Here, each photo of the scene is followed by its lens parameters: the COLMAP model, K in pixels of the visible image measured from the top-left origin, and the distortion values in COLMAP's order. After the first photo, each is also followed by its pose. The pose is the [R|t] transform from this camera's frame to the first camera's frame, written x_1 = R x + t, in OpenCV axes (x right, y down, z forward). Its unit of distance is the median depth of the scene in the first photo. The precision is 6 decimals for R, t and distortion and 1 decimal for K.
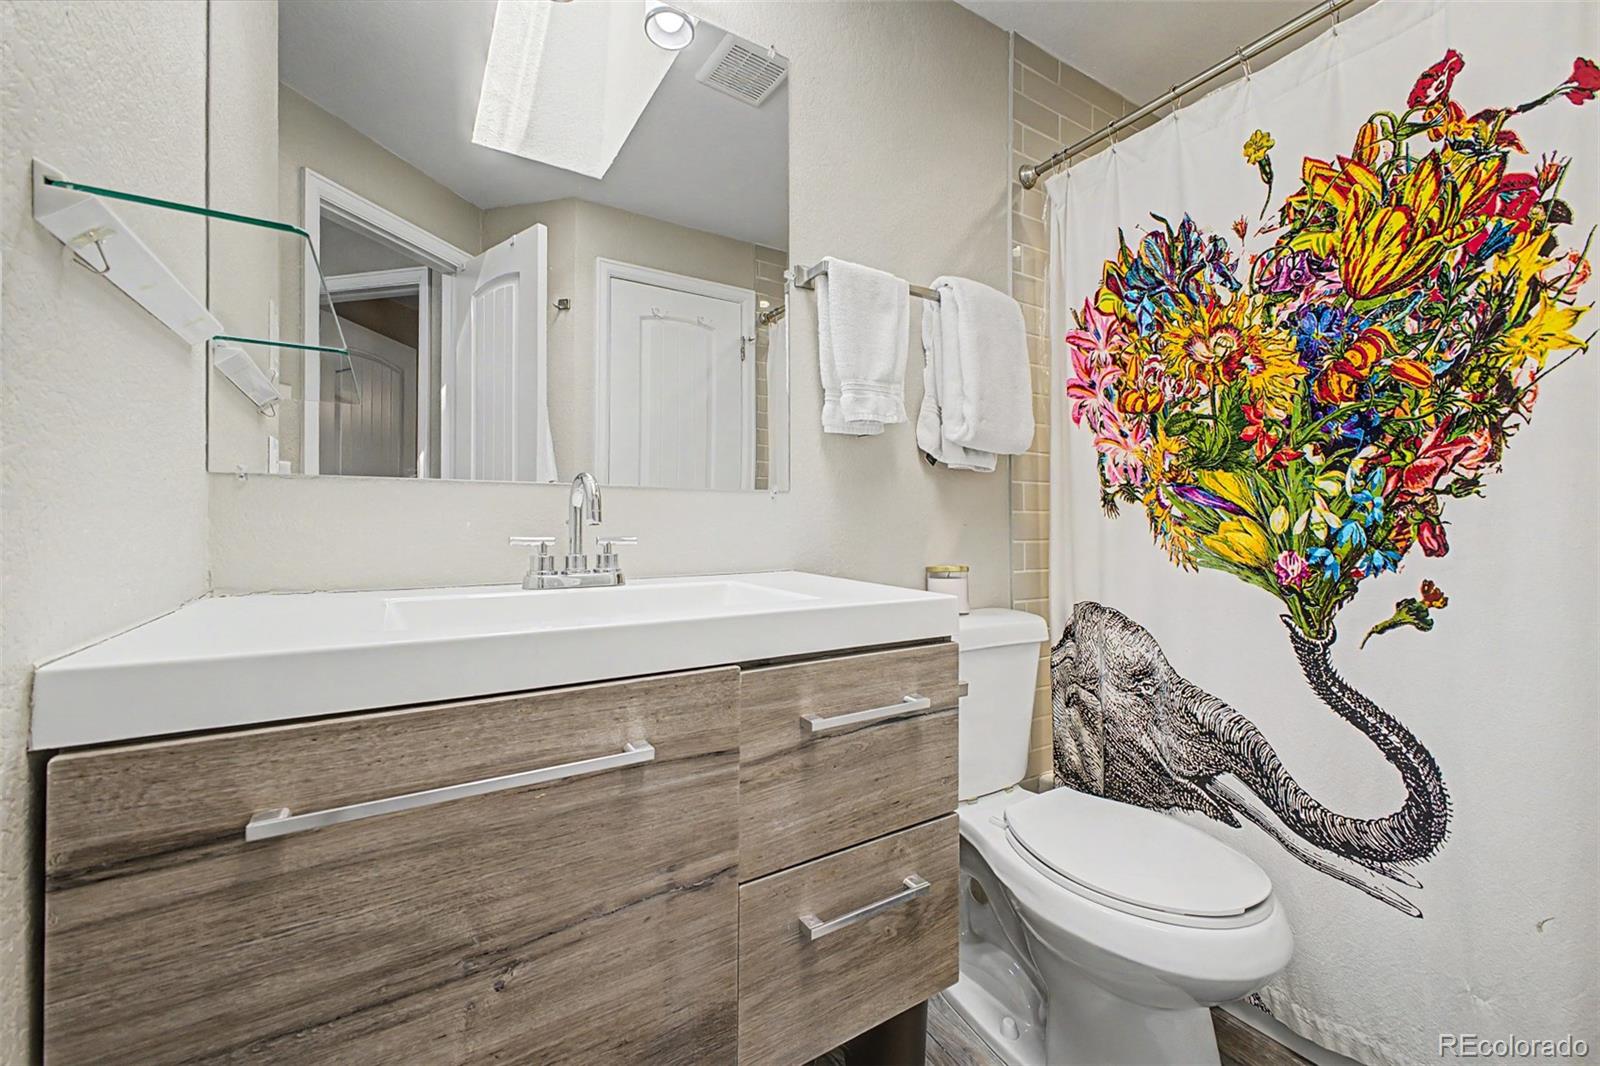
lens RADIAL K [[665.8, 0, 763.2], [0, 665.8, 525.8], [0, 0, 1]] dist [-0.003739, -0.000950]
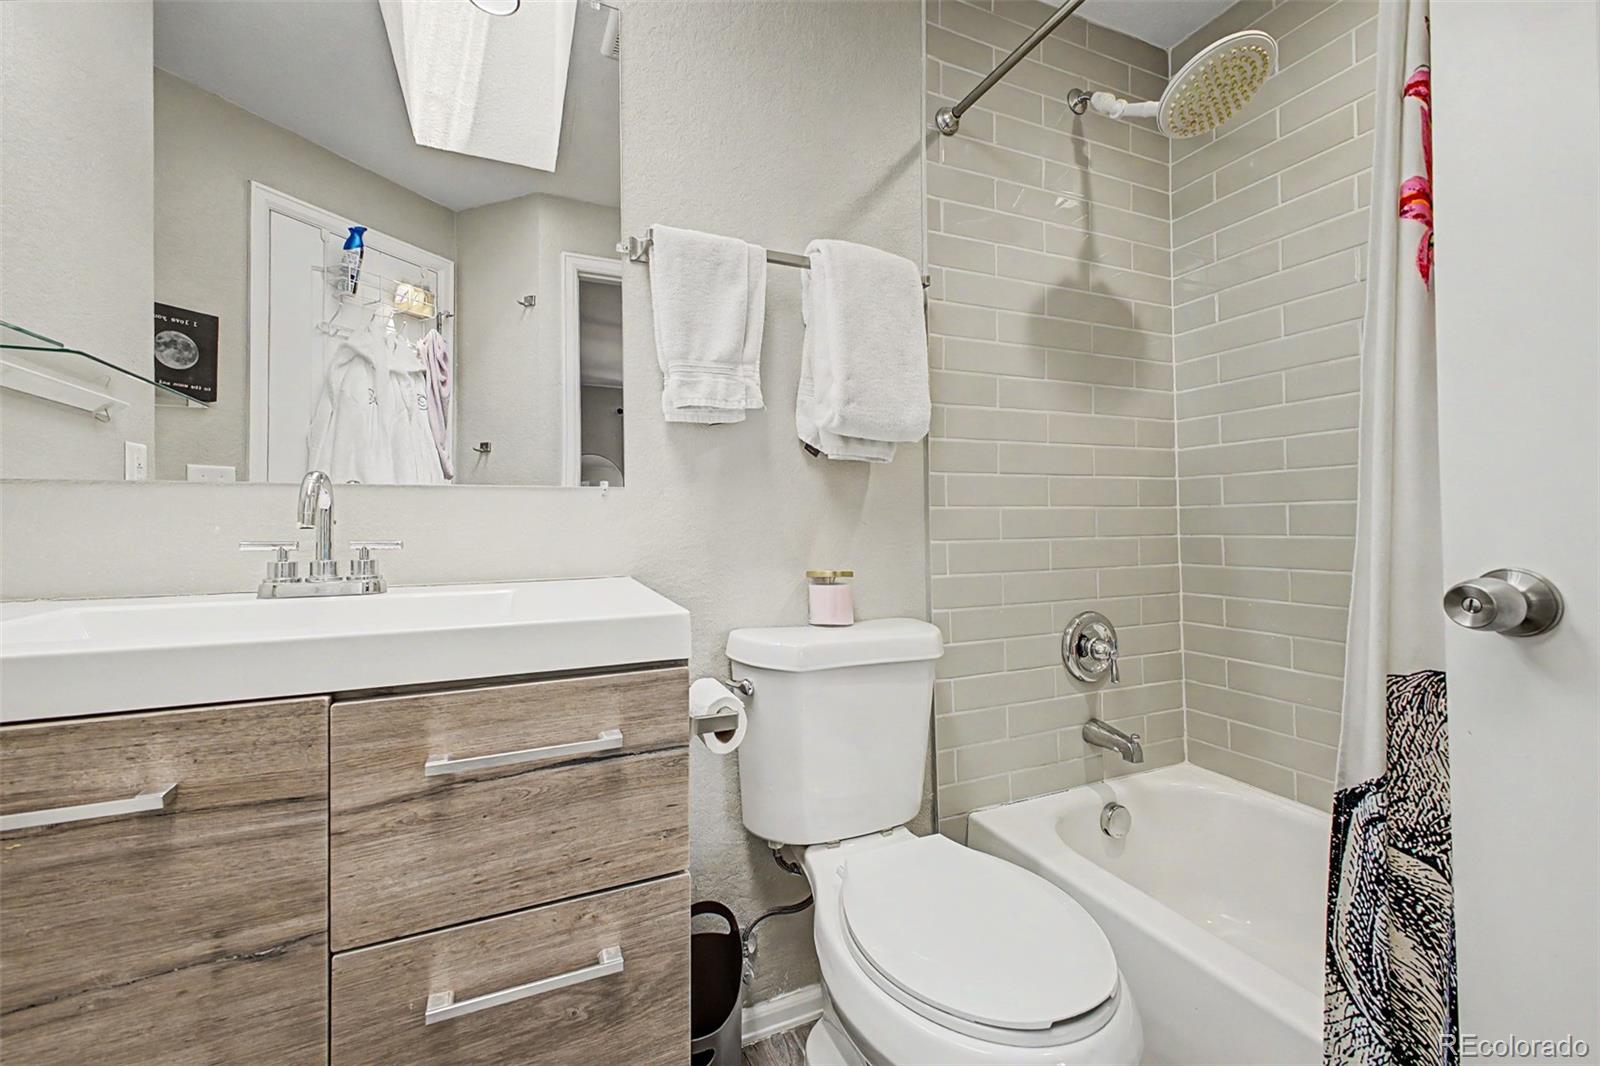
lens RADIAL K [[665.8, 0, 763.2], [0, 665.8, 525.8], [0, 0, 1]] dist [-0.003739, -0.000950]
pose [[0.990642, -0.006215, -0.136343, 0.575879], [0.006704, 0.999973, 0.003124, -0.004374], [0.136320, -0.004009, 0.990657, 0.221265]]
